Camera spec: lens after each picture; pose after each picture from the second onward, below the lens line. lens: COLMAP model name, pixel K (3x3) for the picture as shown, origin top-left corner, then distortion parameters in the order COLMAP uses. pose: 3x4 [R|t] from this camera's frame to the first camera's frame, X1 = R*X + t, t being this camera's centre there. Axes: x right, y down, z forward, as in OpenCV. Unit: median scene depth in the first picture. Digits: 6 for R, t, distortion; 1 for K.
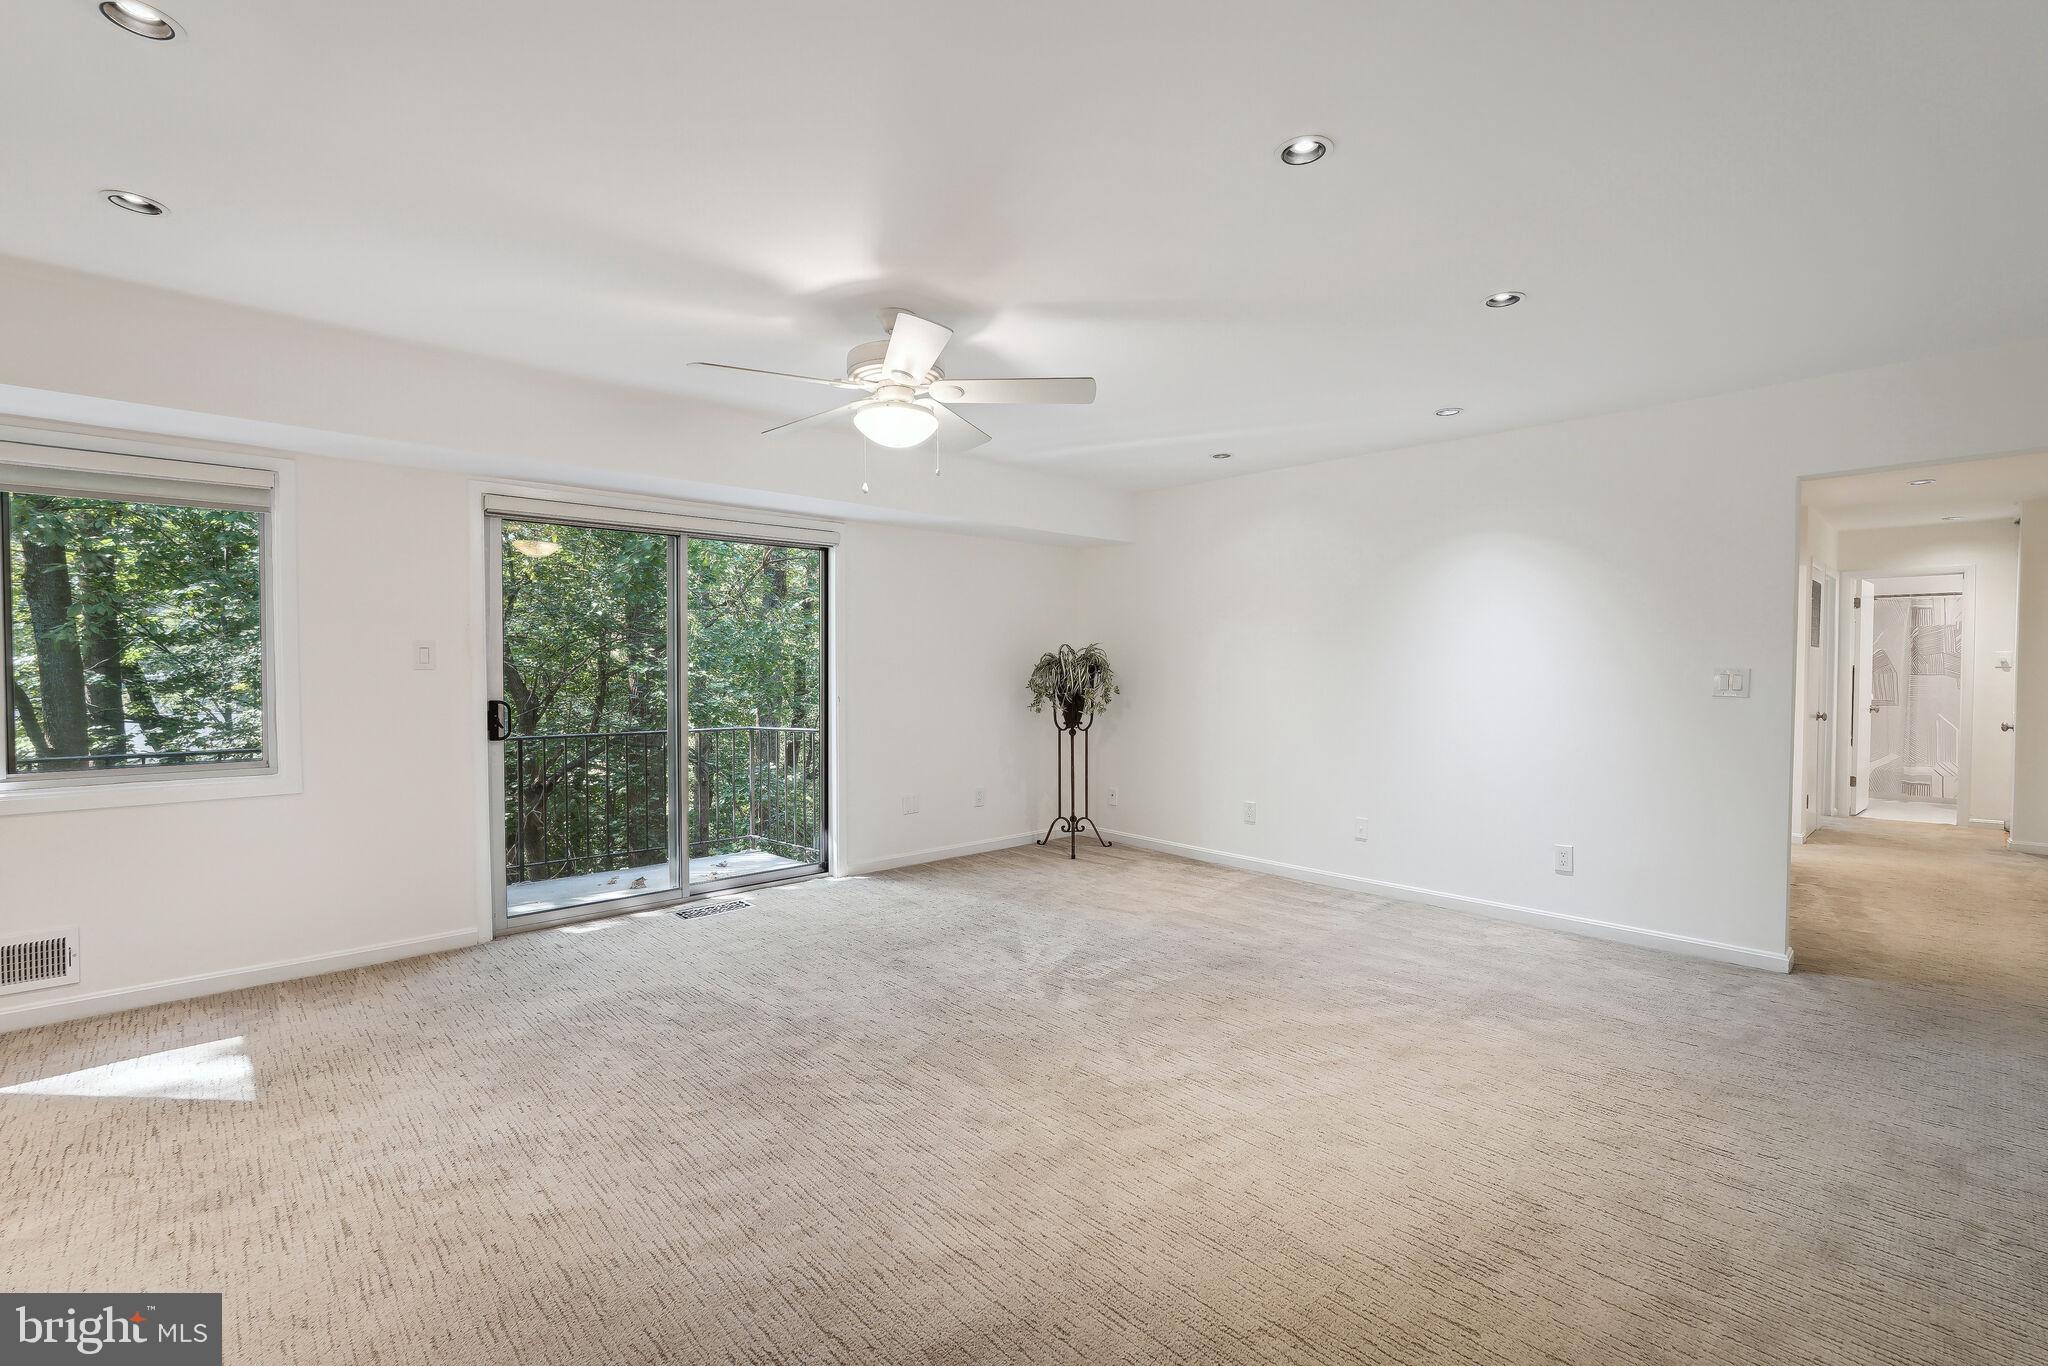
lens RADIAL K [[893.5, 0, 1076.4], [0, 893.5, 679.8], [0, 0, 1]] dist [-0.002971, 0.007041]
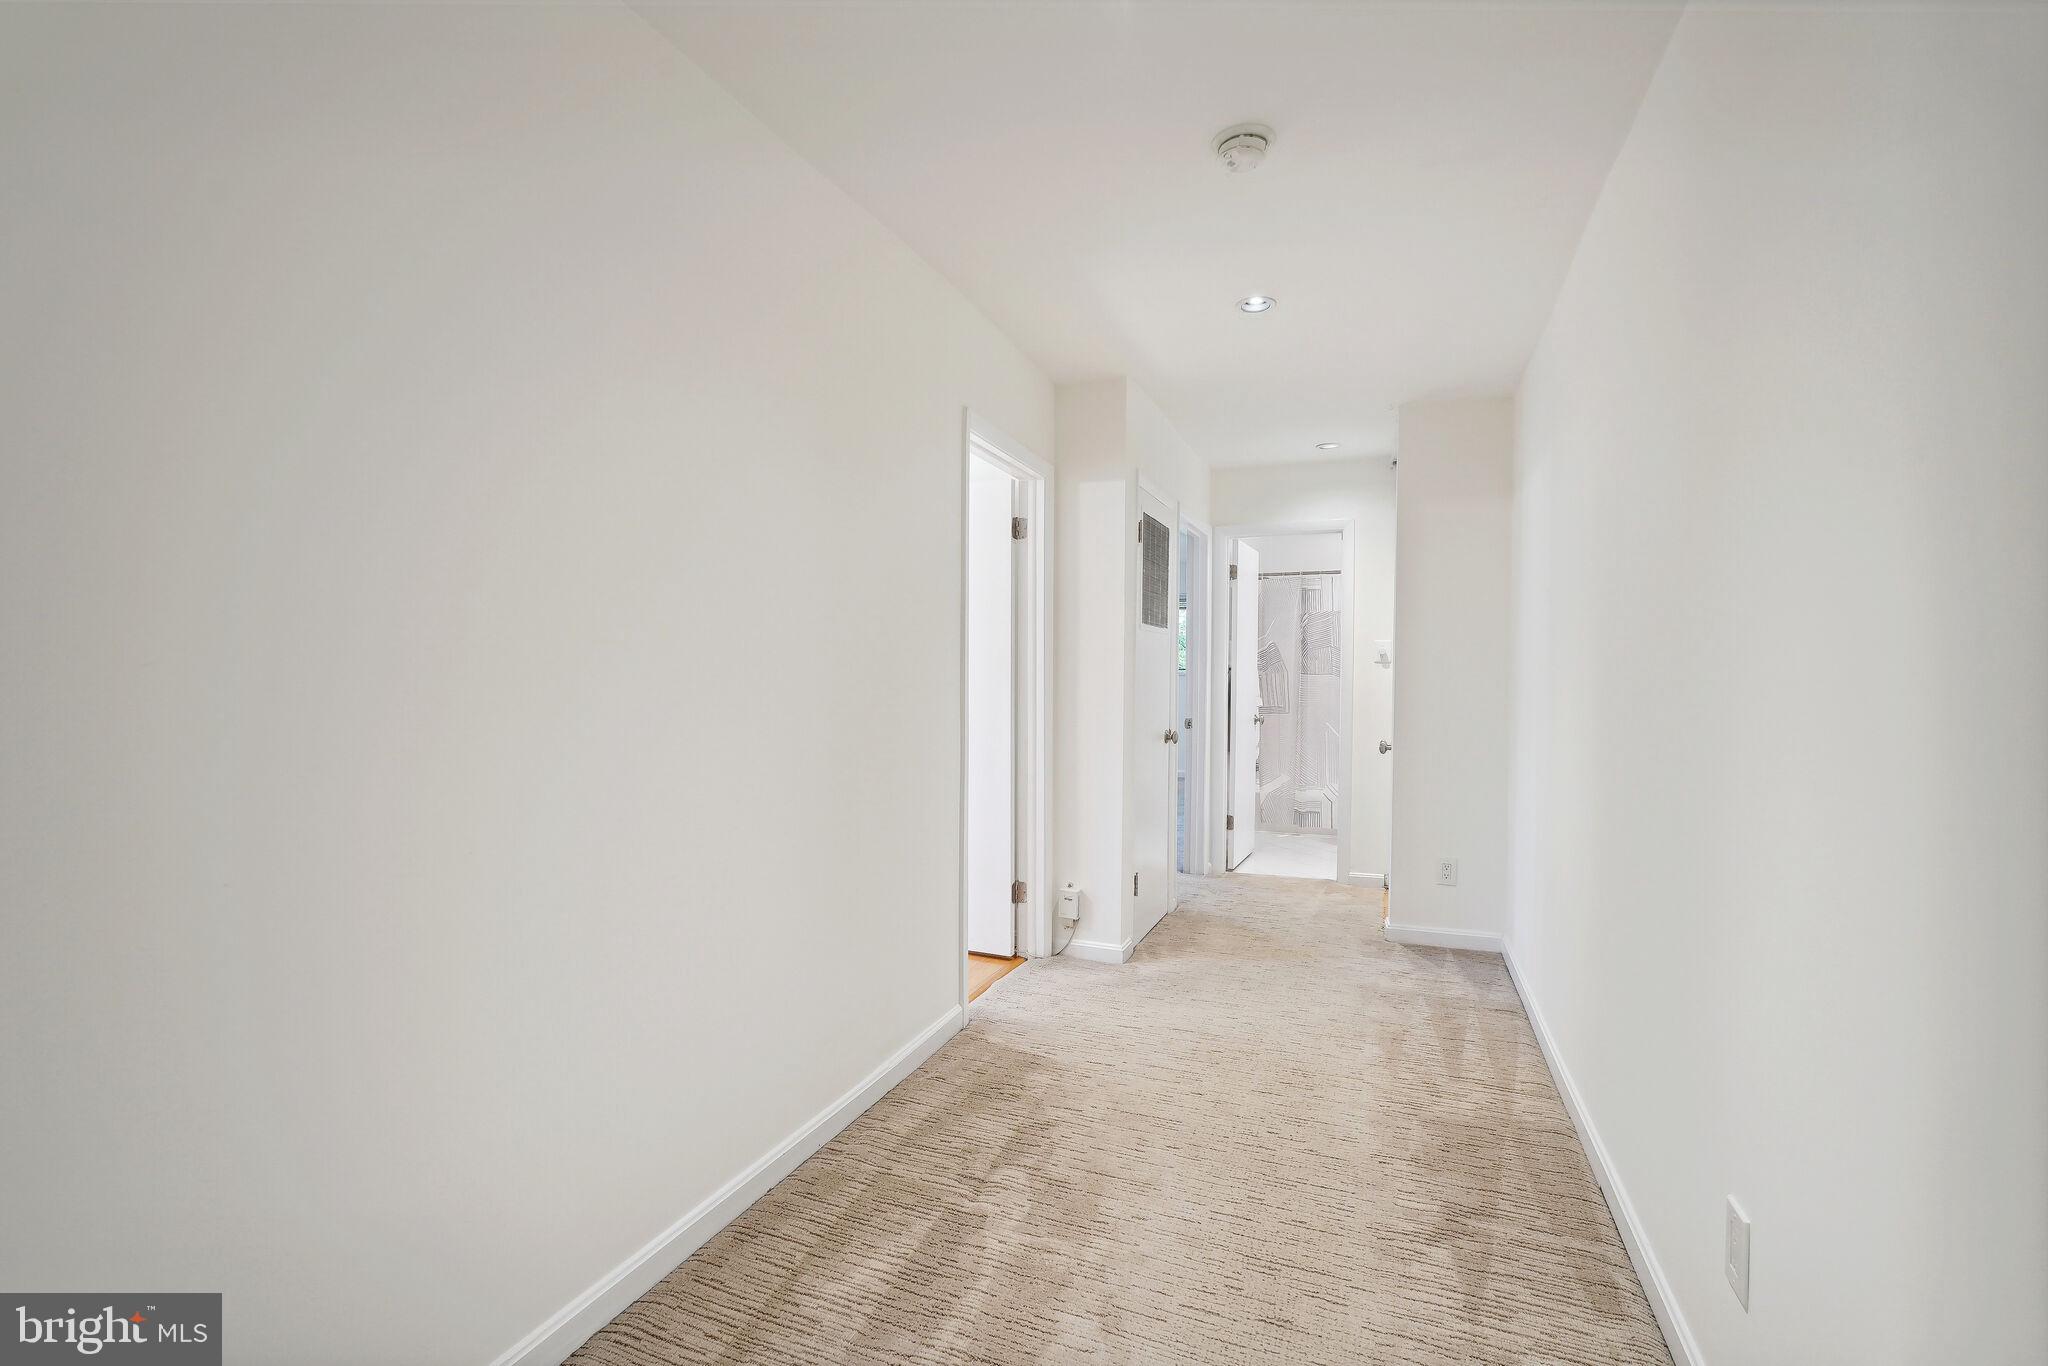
lens RADIAL K [[920.1, 0, 1030.1], [0, 920.1, 668.8], [0, 0, 1]] dist [-0.001817, 0.000203]
pose [[0.913074, 0.005926, 0.407750, 0.407131], [-0.000043, 0.999896, -0.014436, 0.001644], [-0.407793, 0.013164, 0.912979, 0.379589]]
